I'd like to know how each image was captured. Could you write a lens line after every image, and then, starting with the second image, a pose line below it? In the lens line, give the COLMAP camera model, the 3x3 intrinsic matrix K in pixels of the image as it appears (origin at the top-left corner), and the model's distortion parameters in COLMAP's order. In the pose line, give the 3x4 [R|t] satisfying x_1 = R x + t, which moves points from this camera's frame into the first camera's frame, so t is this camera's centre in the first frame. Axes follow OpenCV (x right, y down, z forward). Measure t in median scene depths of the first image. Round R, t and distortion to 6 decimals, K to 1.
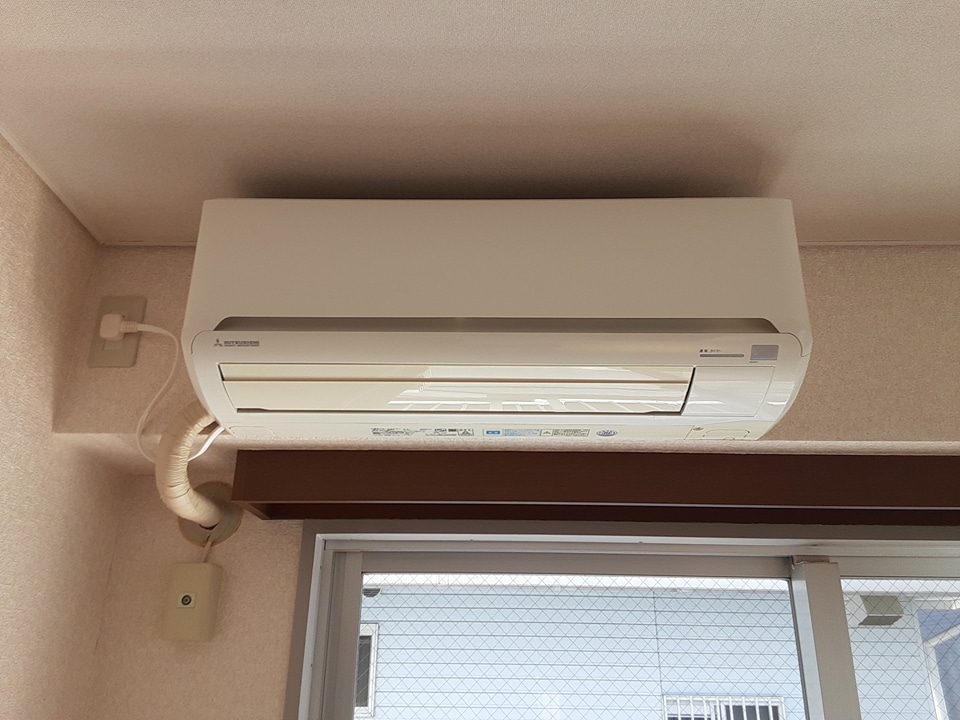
lens RADIAL K [[777.6, 0, 476.0], [0, 777.6, 368.3], [0, 0, 1]] dist [0.123233, -0.208396]
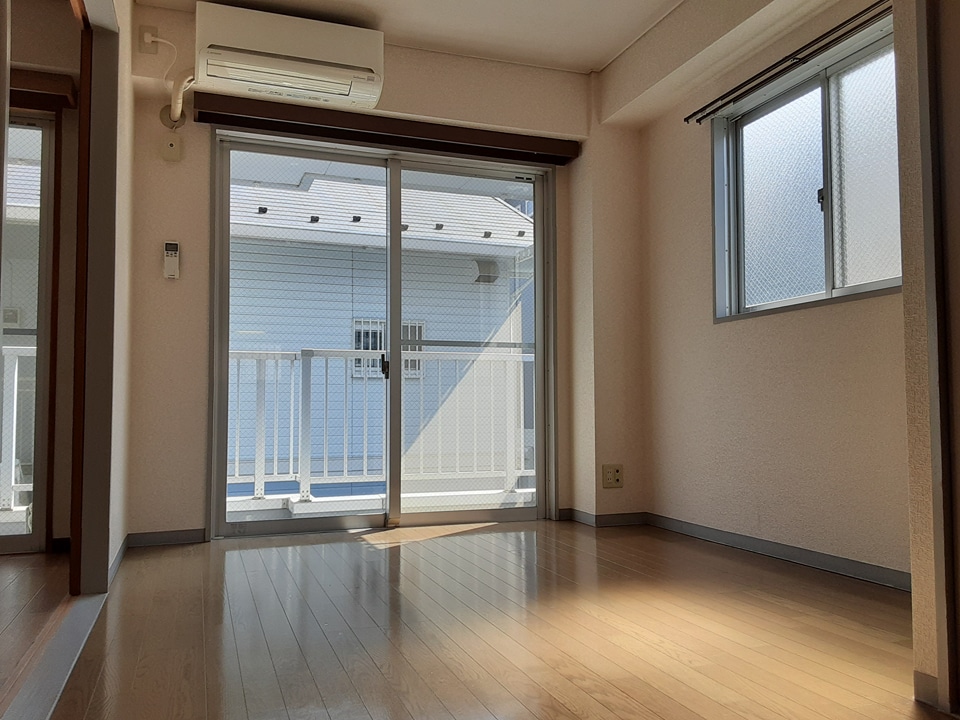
lens RADIAL K [[777.6, 0, 476.0], [0, 777.6, 368.3], [0, 0, 1]] dist [0.123233, -0.208396]
pose [[0.936847, 0.008991, 0.349625, -0.342675], [-0.118706, 0.948501, 0.293691, 0.094427], [-0.328979, -0.316647, 0.889667, -2.206534]]
